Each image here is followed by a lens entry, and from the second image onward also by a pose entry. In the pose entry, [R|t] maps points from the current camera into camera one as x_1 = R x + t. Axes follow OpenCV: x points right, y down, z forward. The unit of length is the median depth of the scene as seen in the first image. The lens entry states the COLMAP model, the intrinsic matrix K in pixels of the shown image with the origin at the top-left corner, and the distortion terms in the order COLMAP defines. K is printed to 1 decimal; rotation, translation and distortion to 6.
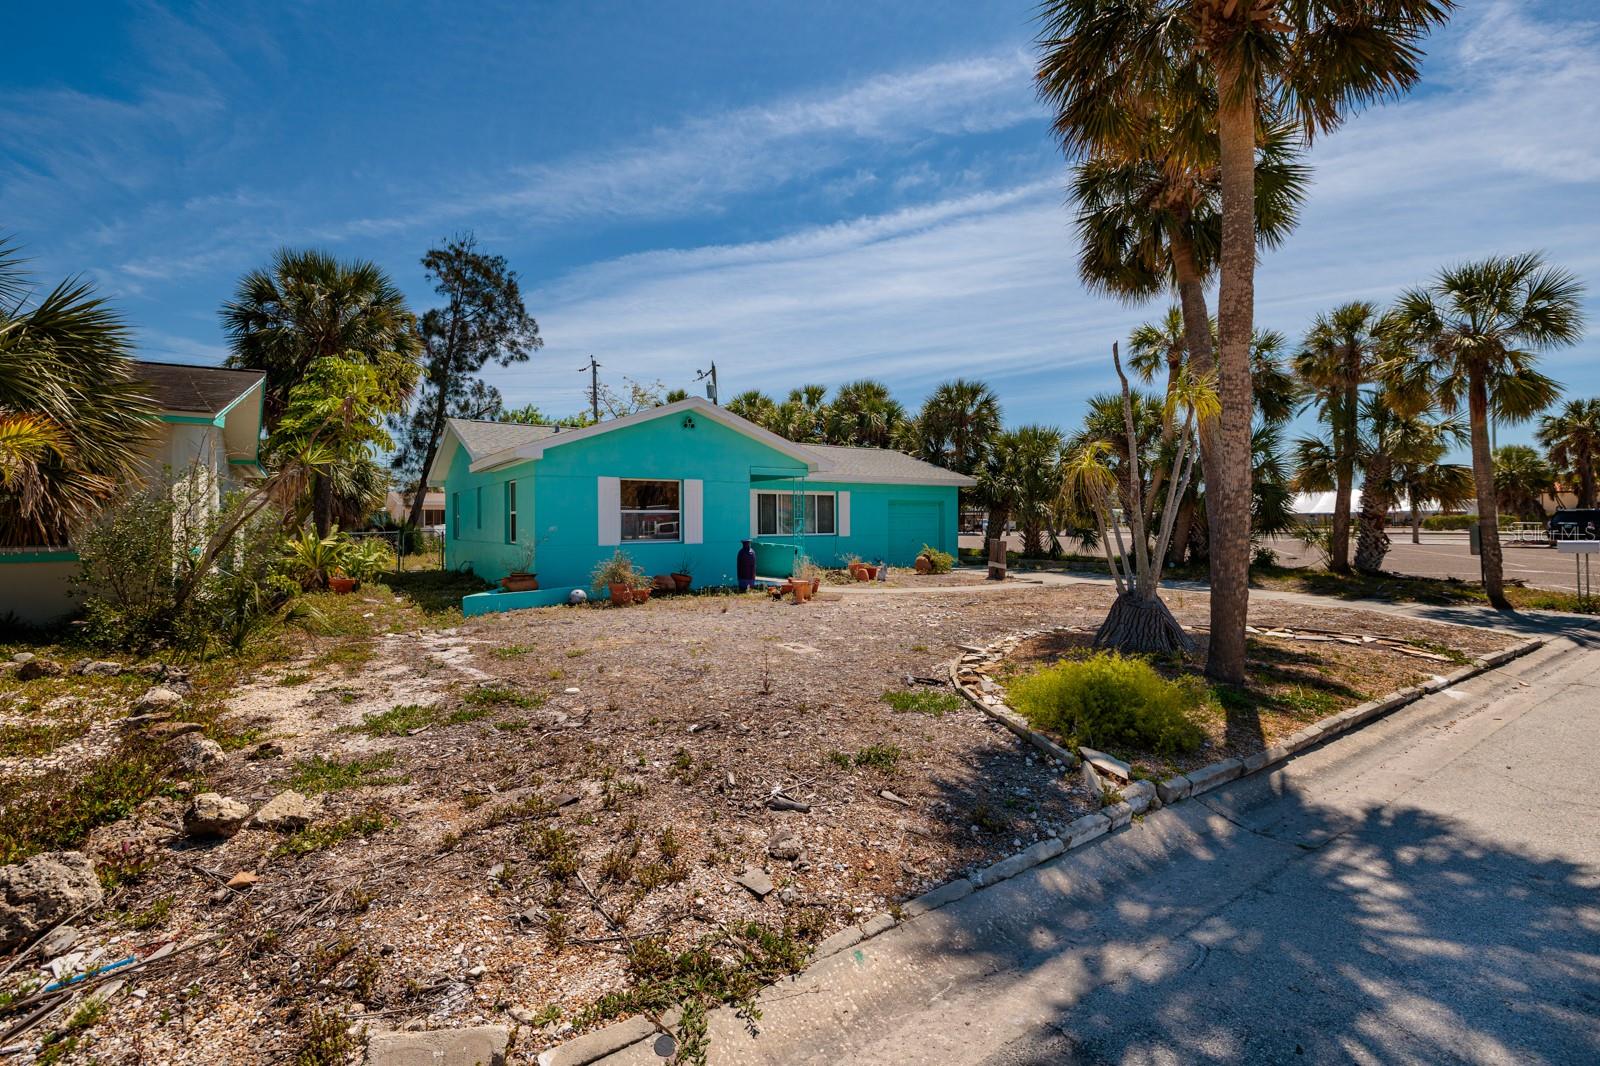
lens RADIAL K [[715.2, 0, 795.4], [0, 715.2, 517.3], [0, 0, 1]] dist [0.013552, 0.000471]
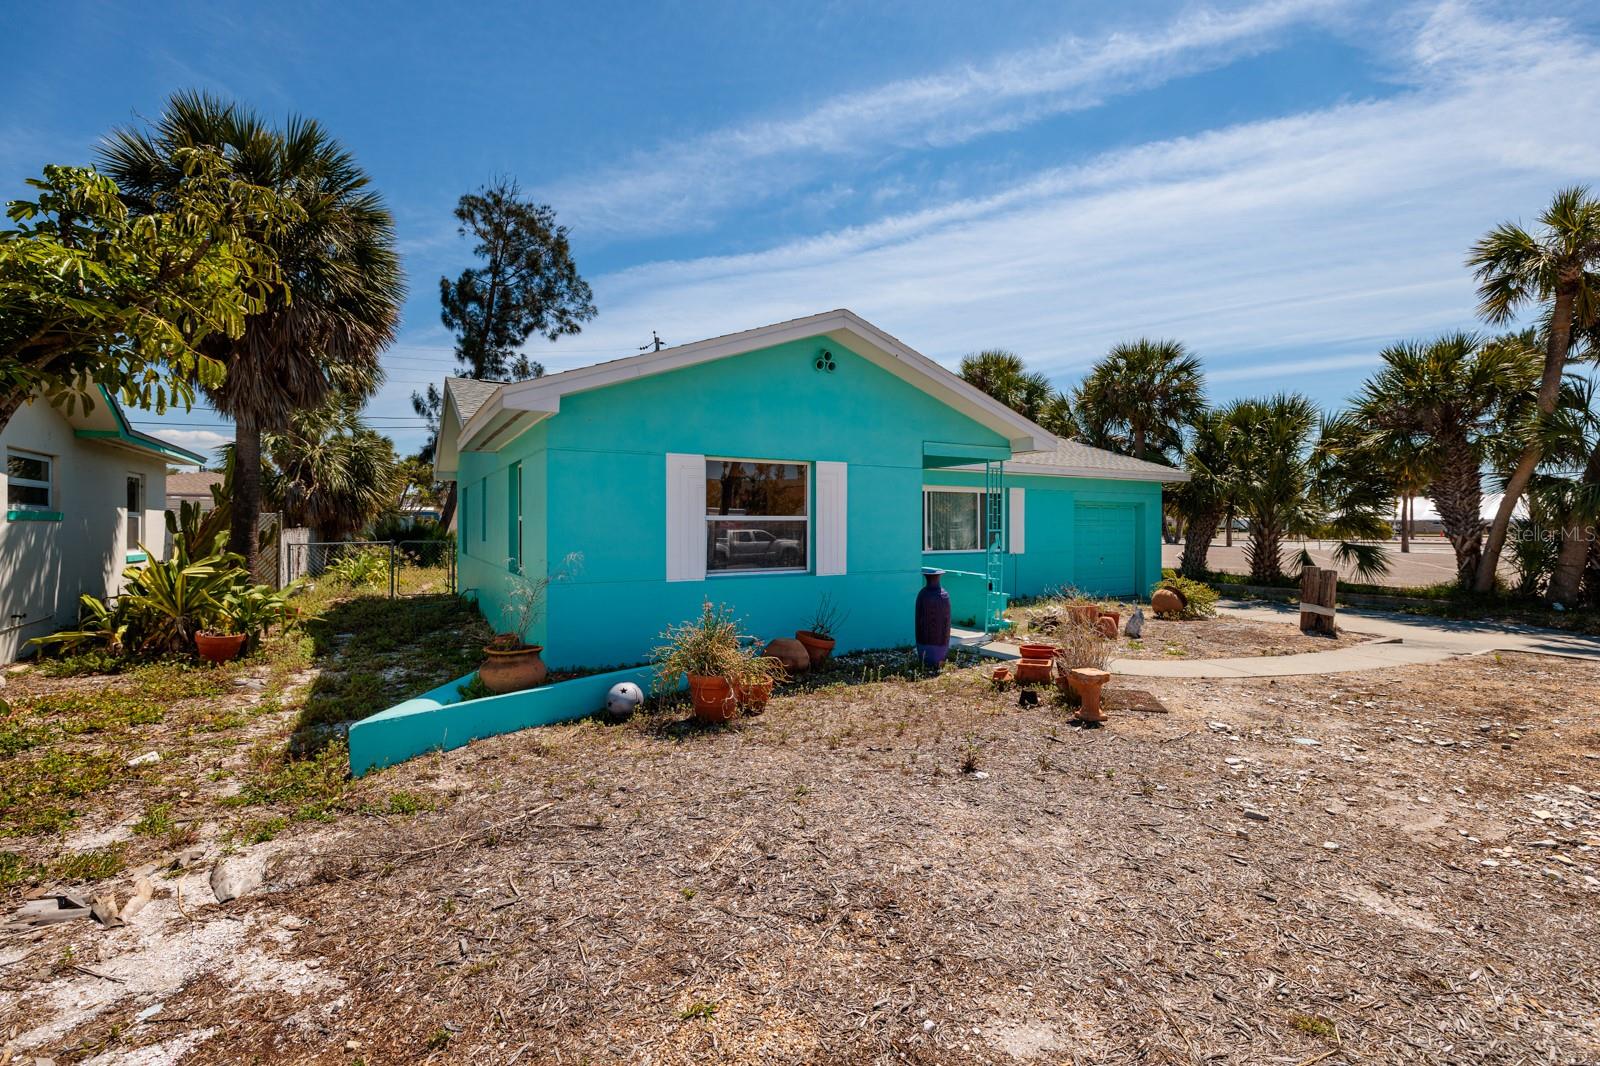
lens RADIAL K [[693.7, 0, 794.9], [0, 693.7, 528.8], [0, 0, 1]] dist [0.002638, -0.000100]
pose [[0.997068, 0.007382, -0.076160, -0.070733], [-0.006354, 0.999886, 0.013726, -0.003891], [0.076252, -0.013202, 0.997001, 0.248334]]
